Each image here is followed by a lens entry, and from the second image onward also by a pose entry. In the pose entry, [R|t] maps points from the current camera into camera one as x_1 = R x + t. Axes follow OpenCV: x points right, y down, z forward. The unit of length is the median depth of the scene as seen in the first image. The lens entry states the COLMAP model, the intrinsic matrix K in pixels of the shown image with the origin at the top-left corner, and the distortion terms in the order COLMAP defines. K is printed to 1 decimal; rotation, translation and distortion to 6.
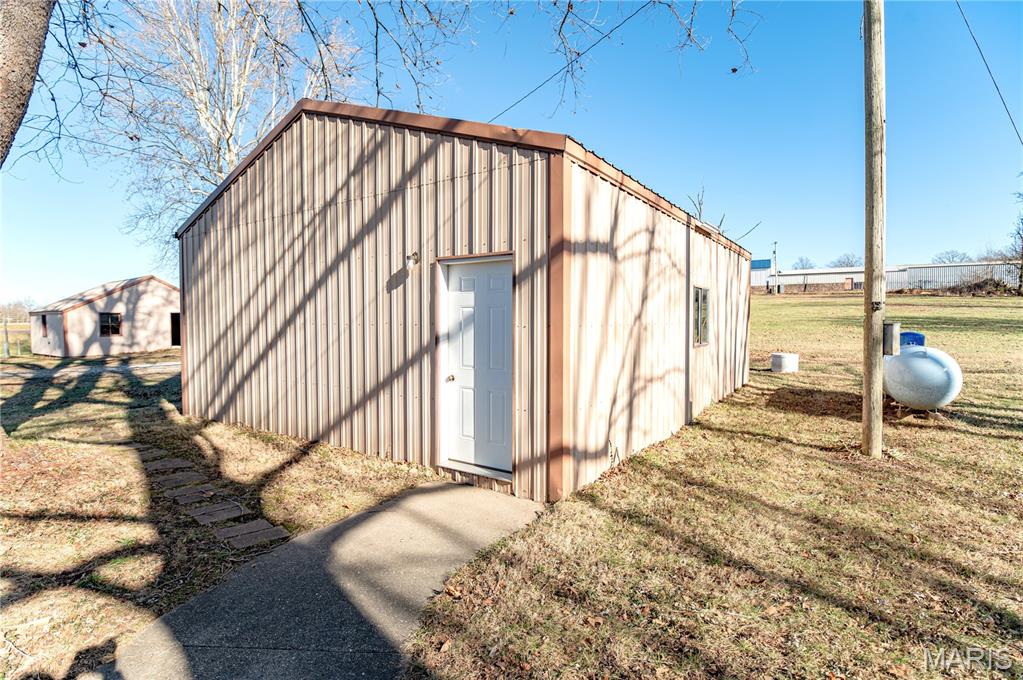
lens RADIAL K [[506.9, 0, 506.4], [0, 506.9, 337.8], [0, 0, 1]] dist [-0.017558, -0.004977]
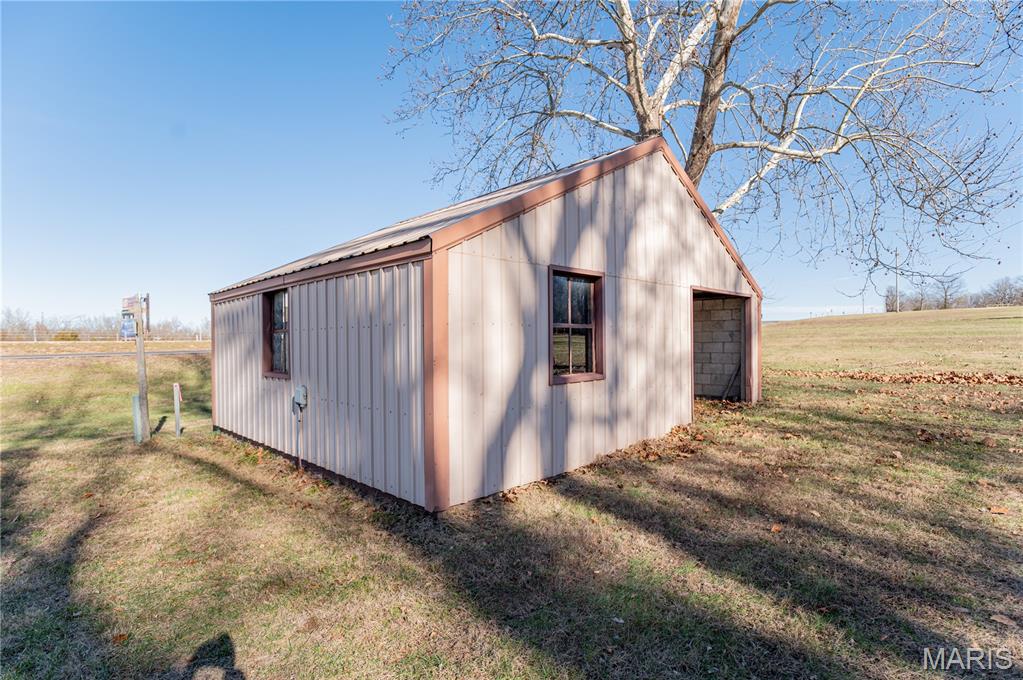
lens RADIAL K [[506.9, 0, 506.4], [0, 506.9, 337.8], [0, 0, 1]] dist [-0.017558, -0.004977]
pose [[0.983641, 0.005900, -0.180046, -0.753063], [-0.010982, 0.999569, -0.027242, -0.015917], [0.179807, 0.028774, 0.983281, 0.758538]]
